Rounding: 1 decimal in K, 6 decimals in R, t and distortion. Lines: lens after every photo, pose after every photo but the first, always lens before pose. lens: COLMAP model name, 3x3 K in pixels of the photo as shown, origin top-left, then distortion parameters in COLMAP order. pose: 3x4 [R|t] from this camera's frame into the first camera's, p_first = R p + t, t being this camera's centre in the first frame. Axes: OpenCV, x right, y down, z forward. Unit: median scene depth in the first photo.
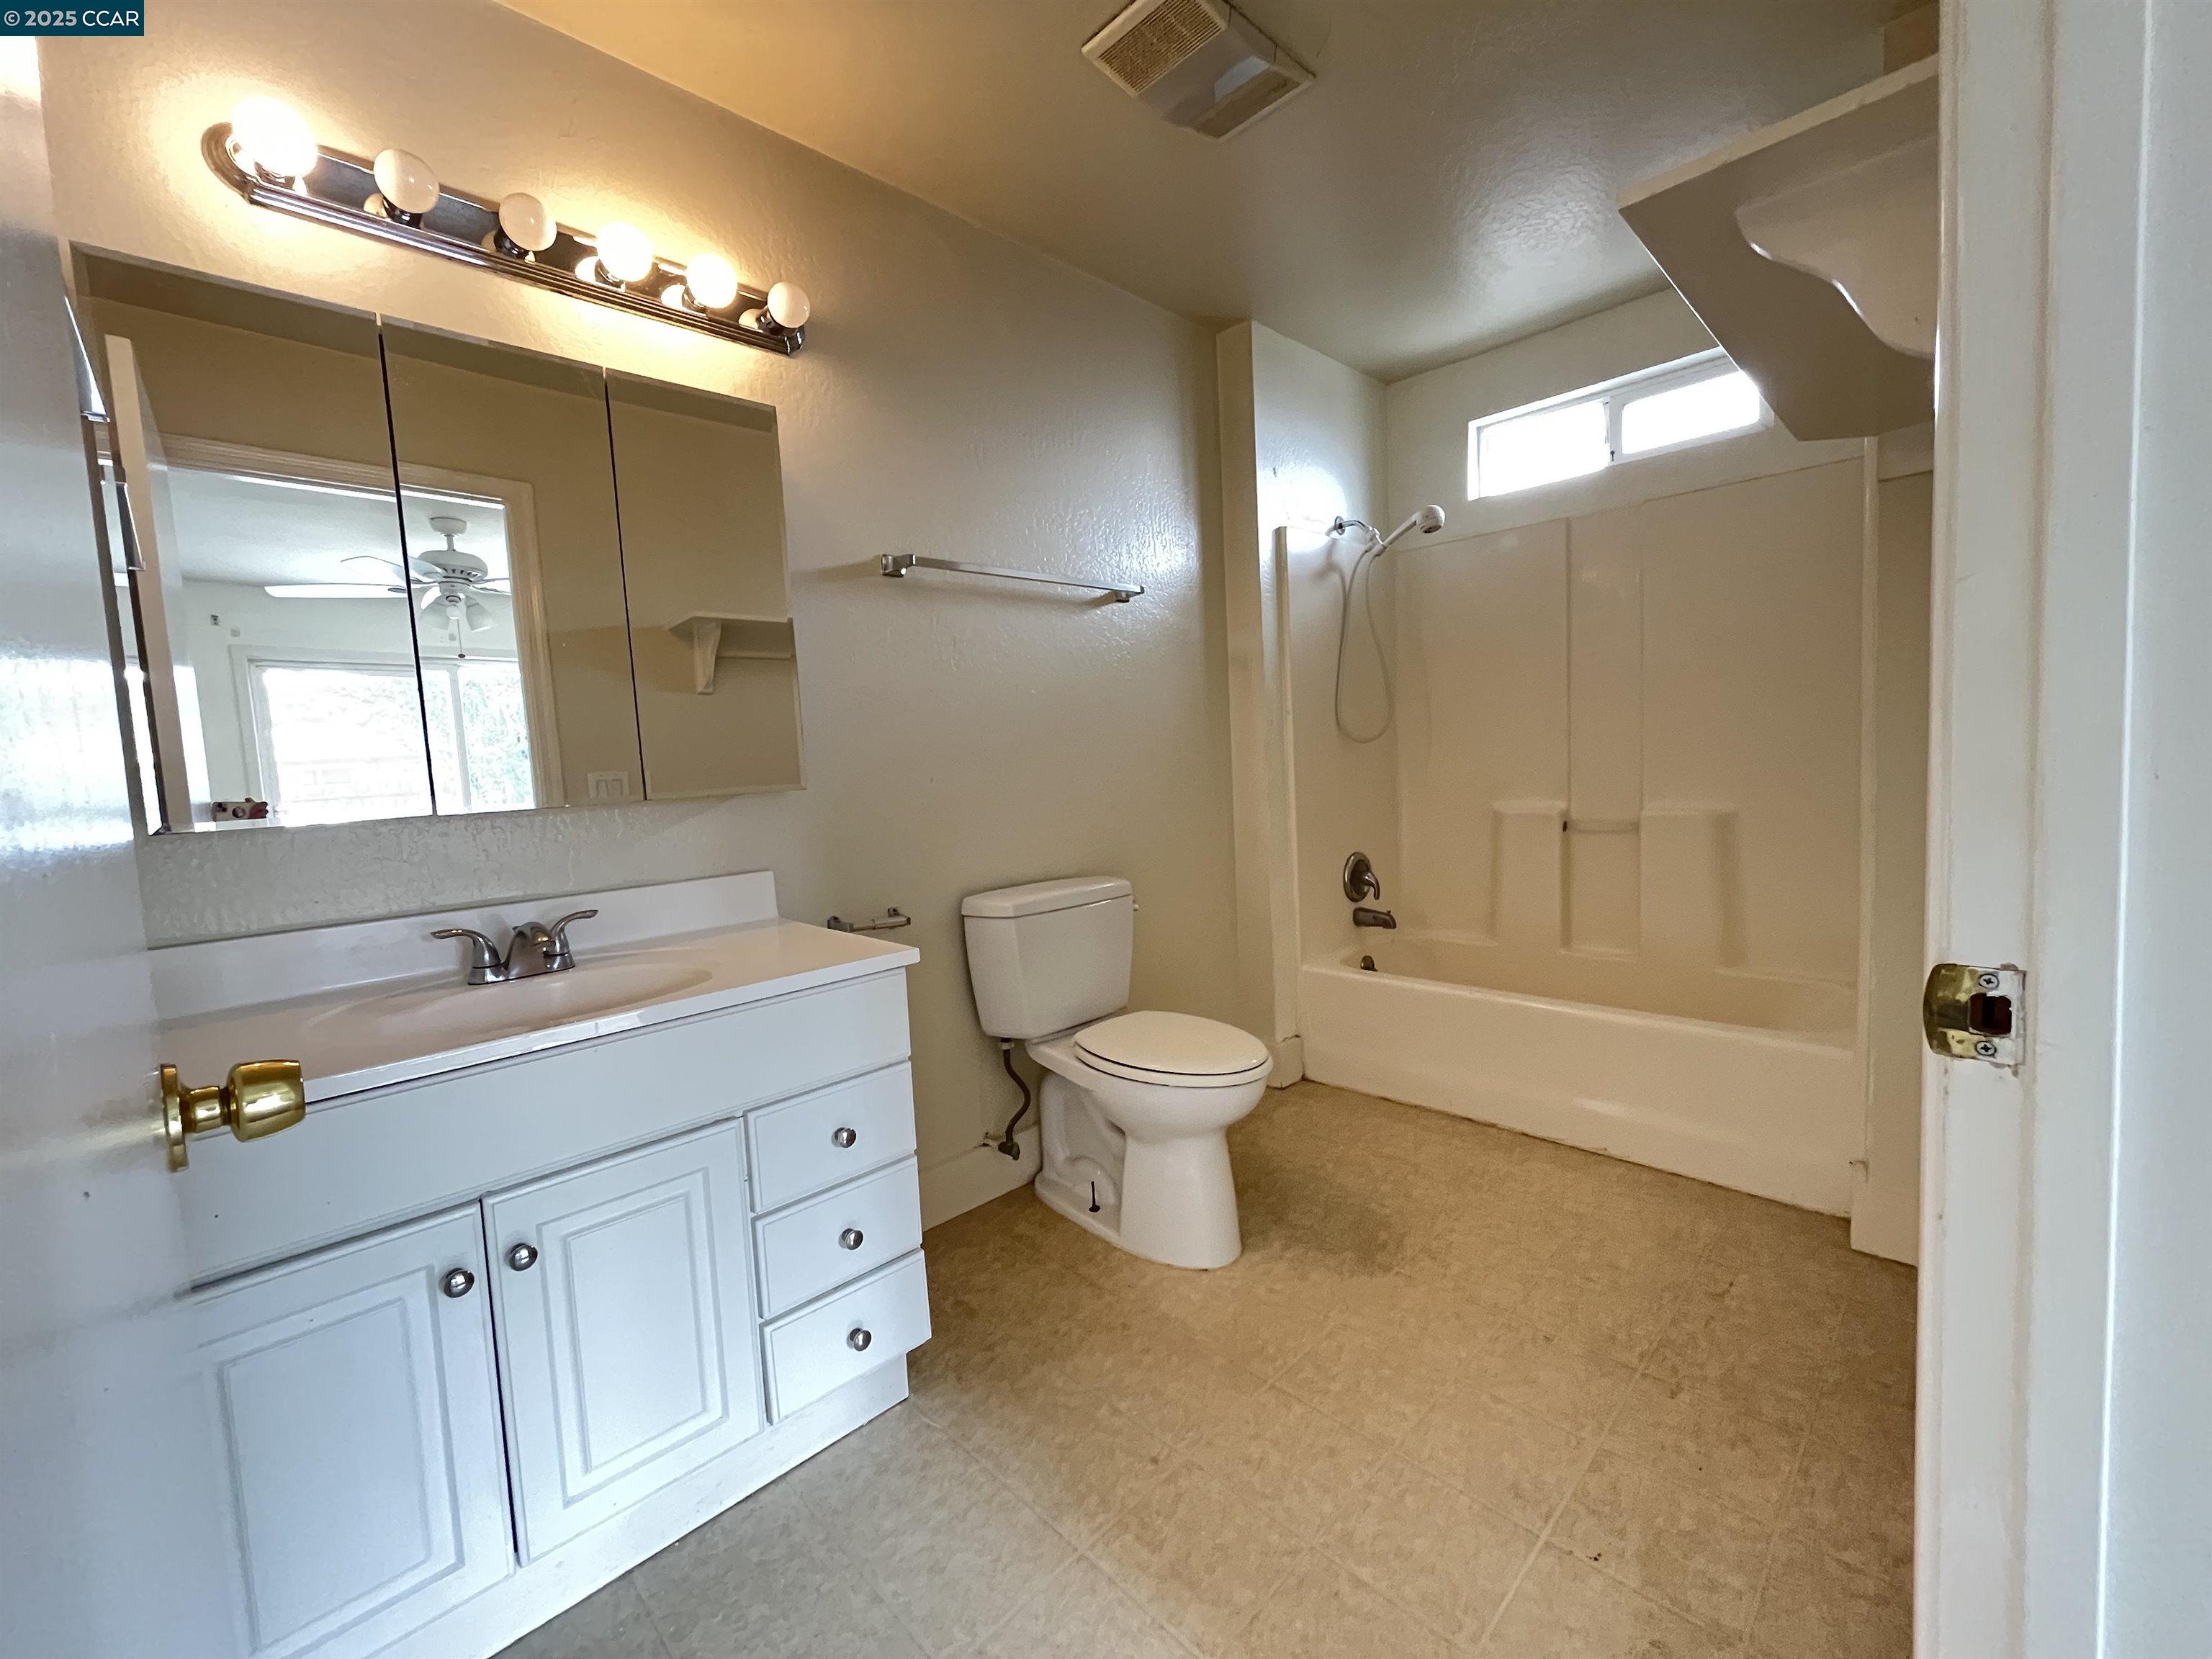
lens RADIAL K [[890.7, 0, 1098.0], [0, 890.7, 823.4], [0, 0, 1]] dist [-0.003384, 0.000363]
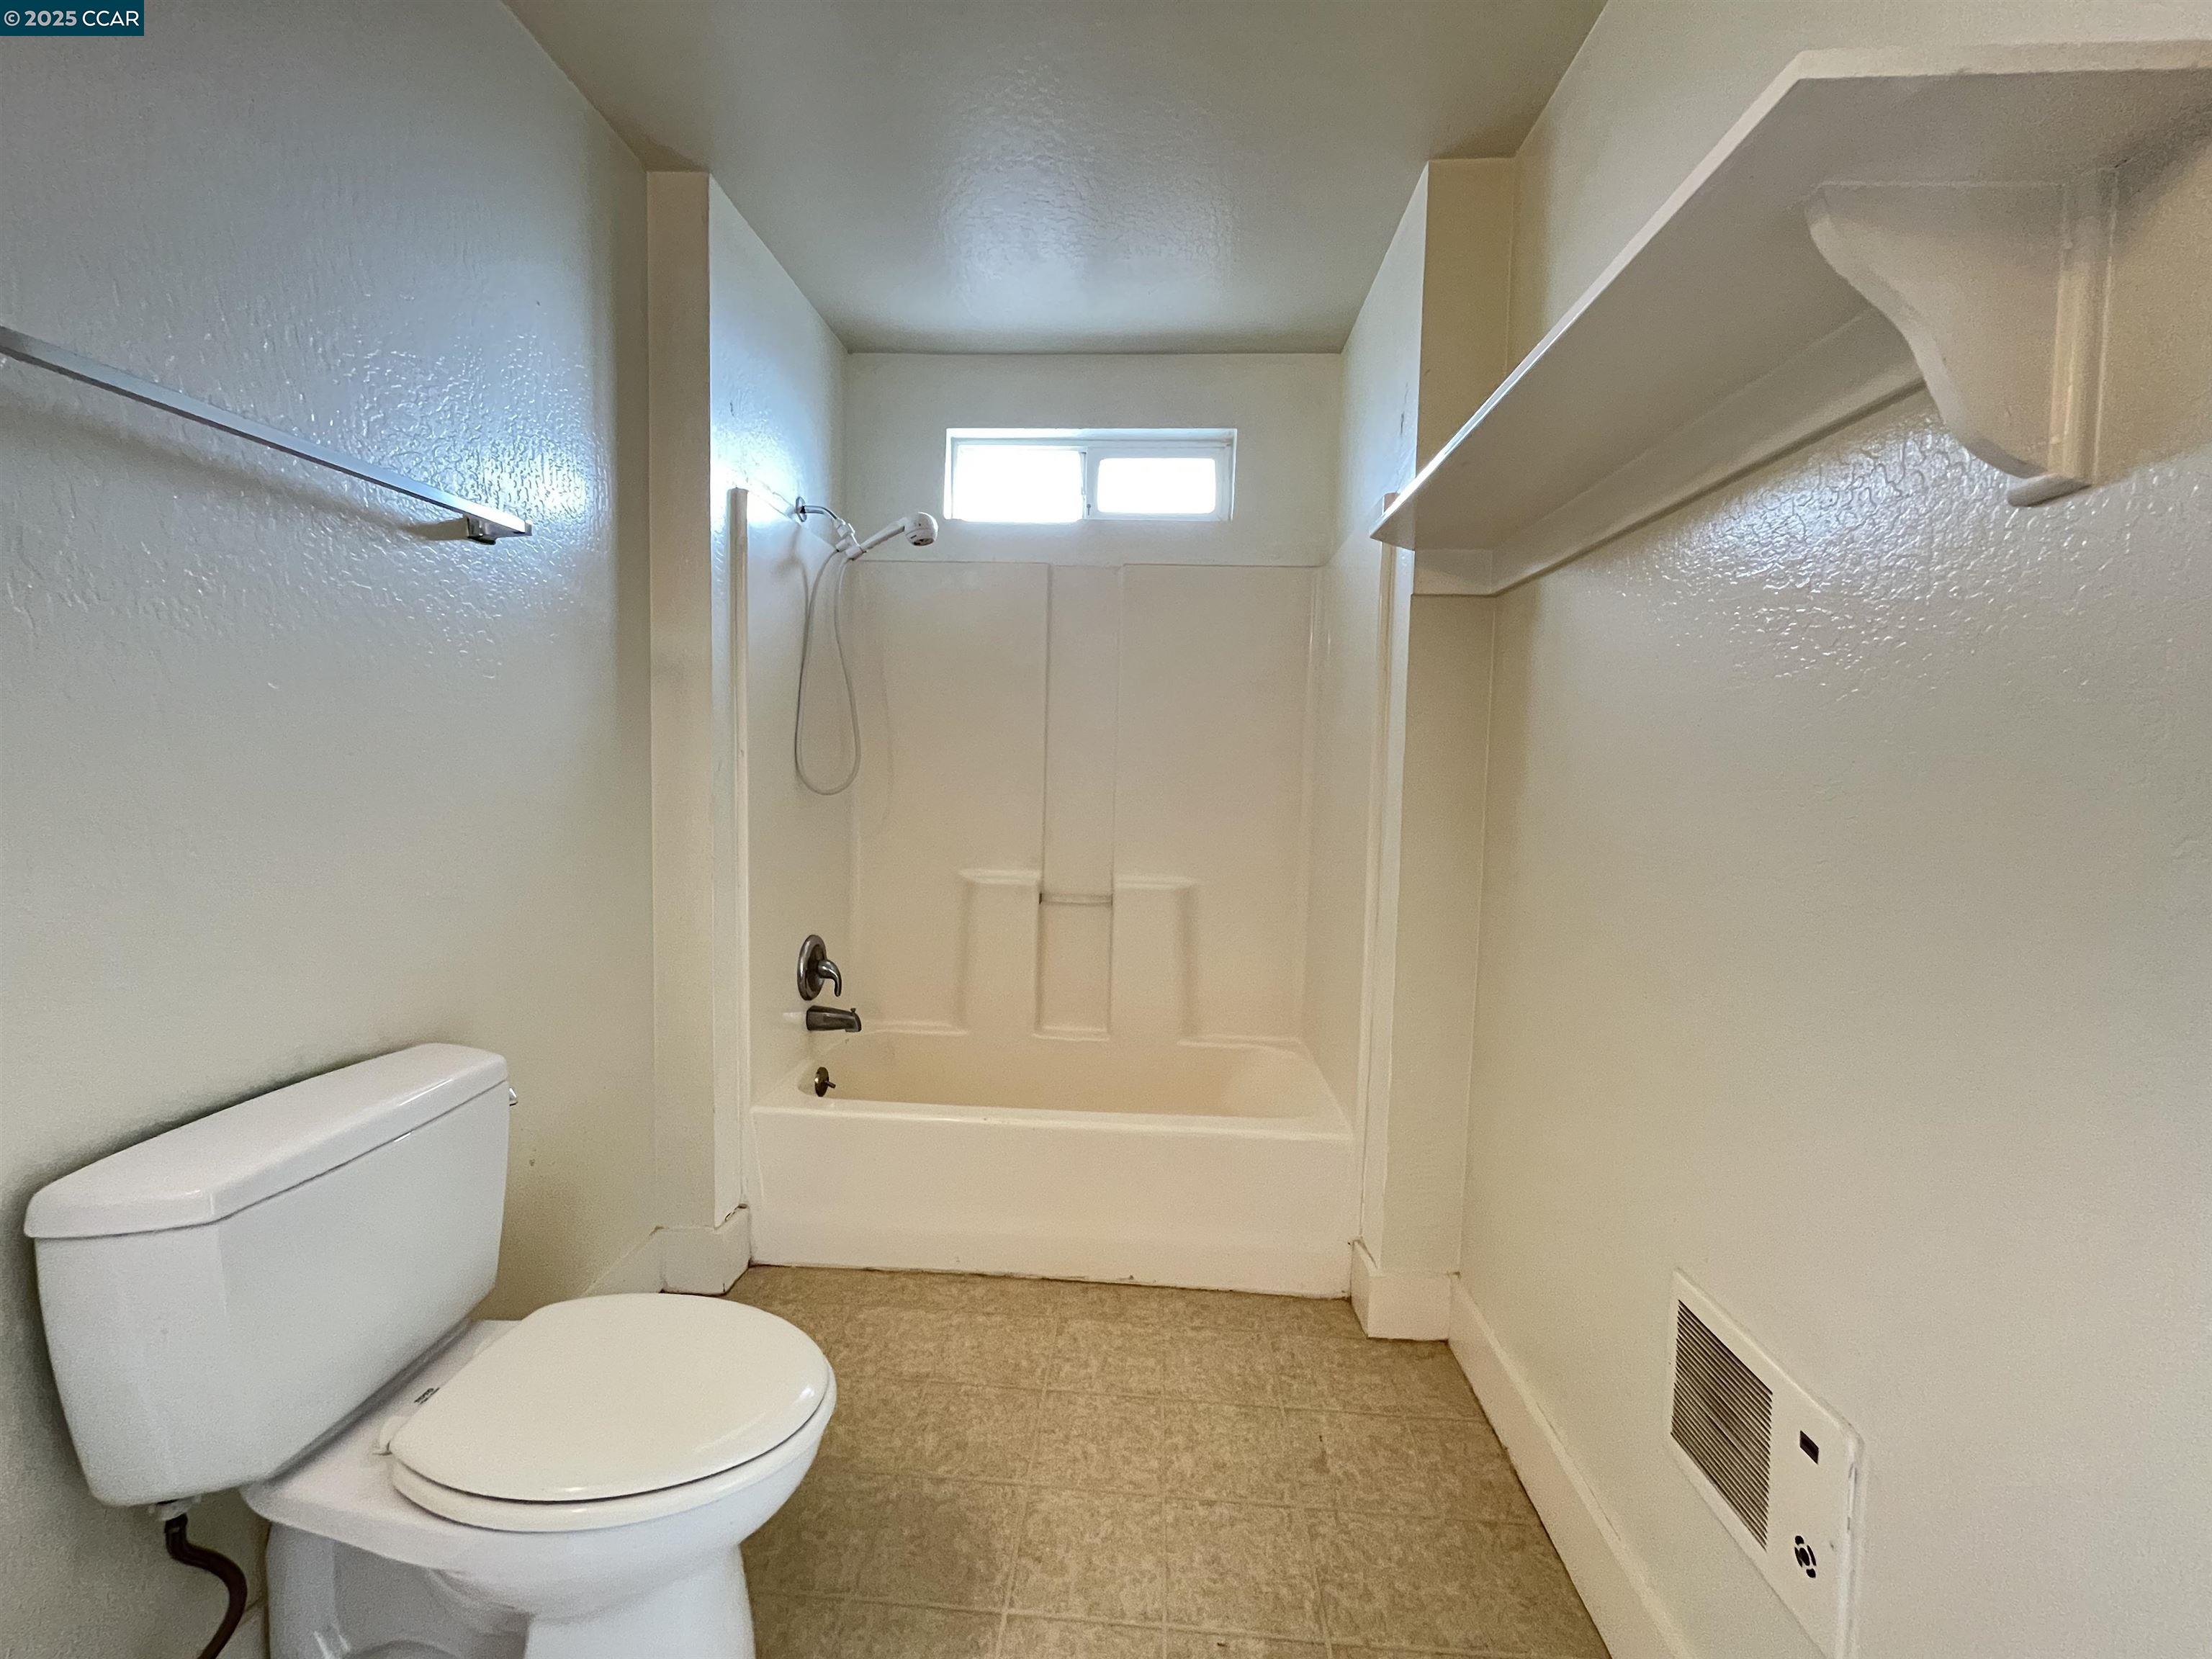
lens RADIAL K [[890.7, 0, 1098.0], [0, 890.7, 823.4], [0, 0, 1]] dist [-0.003384, 0.000363]
pose [[0.739652, 0.020952, 0.672663, -0.053315], [-0.009300, 0.999738, -0.020913, -0.058235], [-0.672925, 0.009213, 0.739654, 0.299692]]
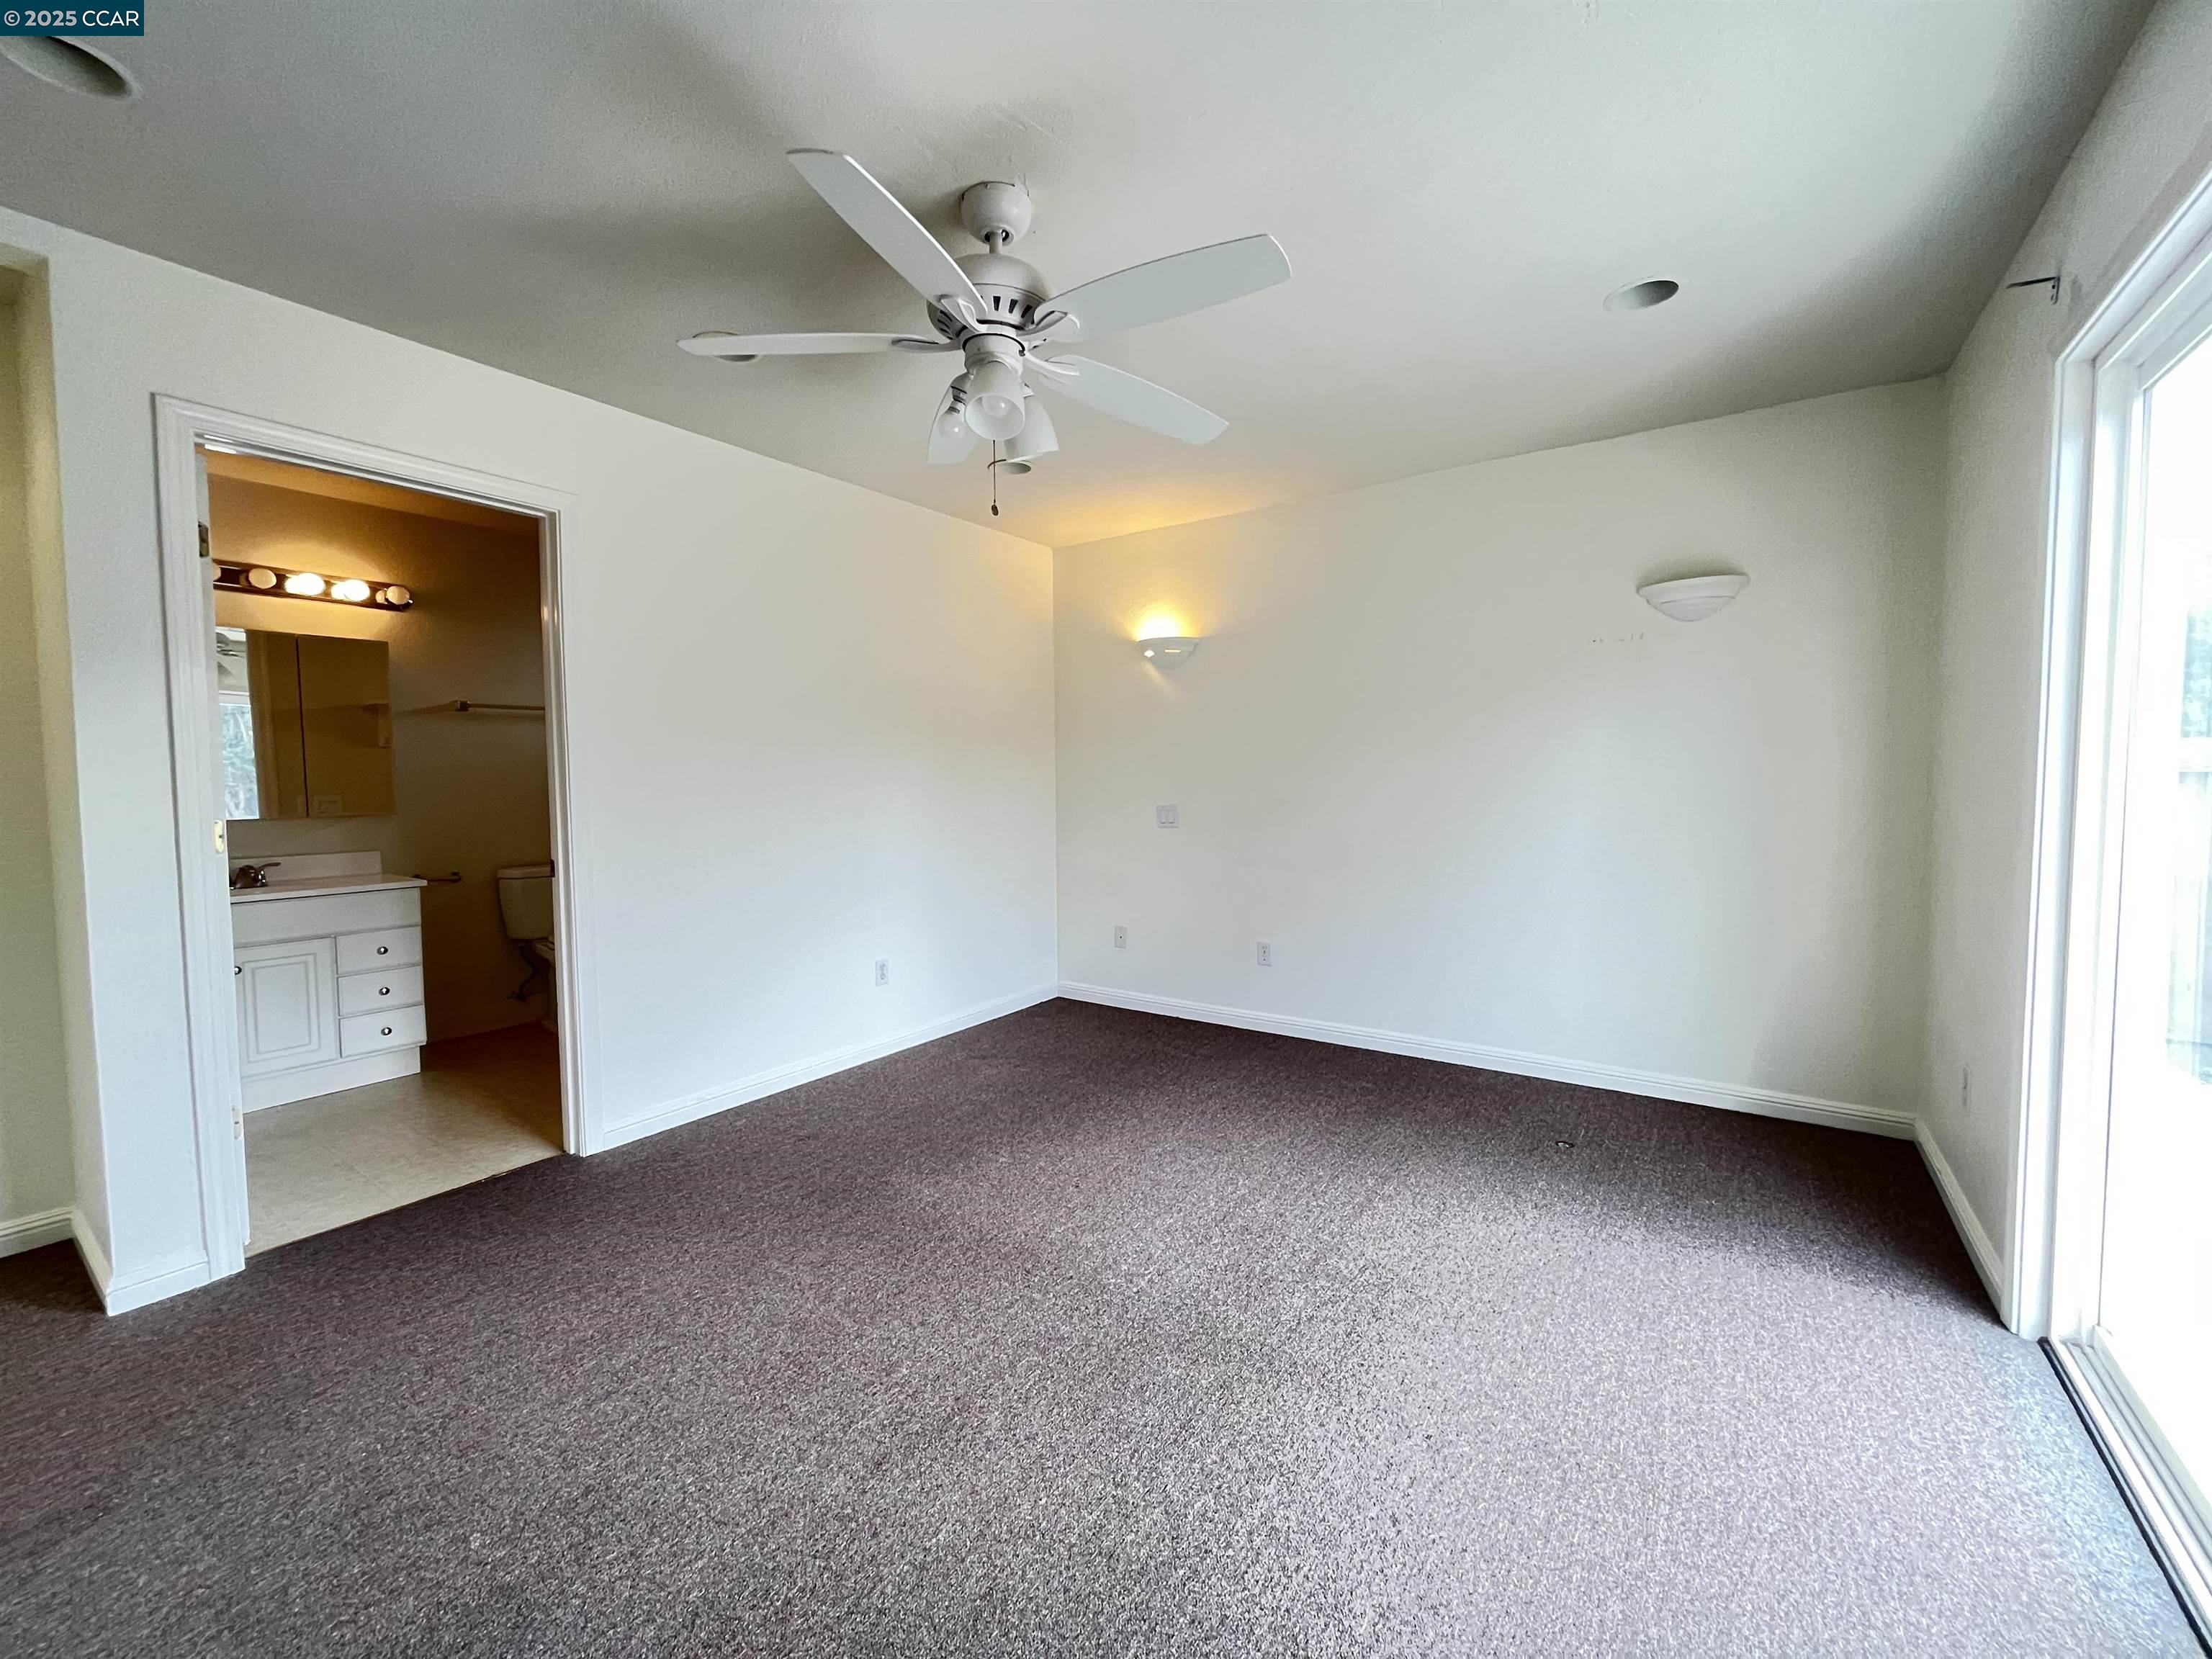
lens RADIAL K [[890.7, 0, 1098.0], [0, 890.7, 823.4], [0, 0, 1]] dist [-0.003384, 0.000363]
pose [[0.981524, 0.032954, 0.188481, 0.607951], [-0.027447, 0.999119, -0.031756, 0.004313], [-0.189362, 0.025996, 0.981563, -0.938061]]
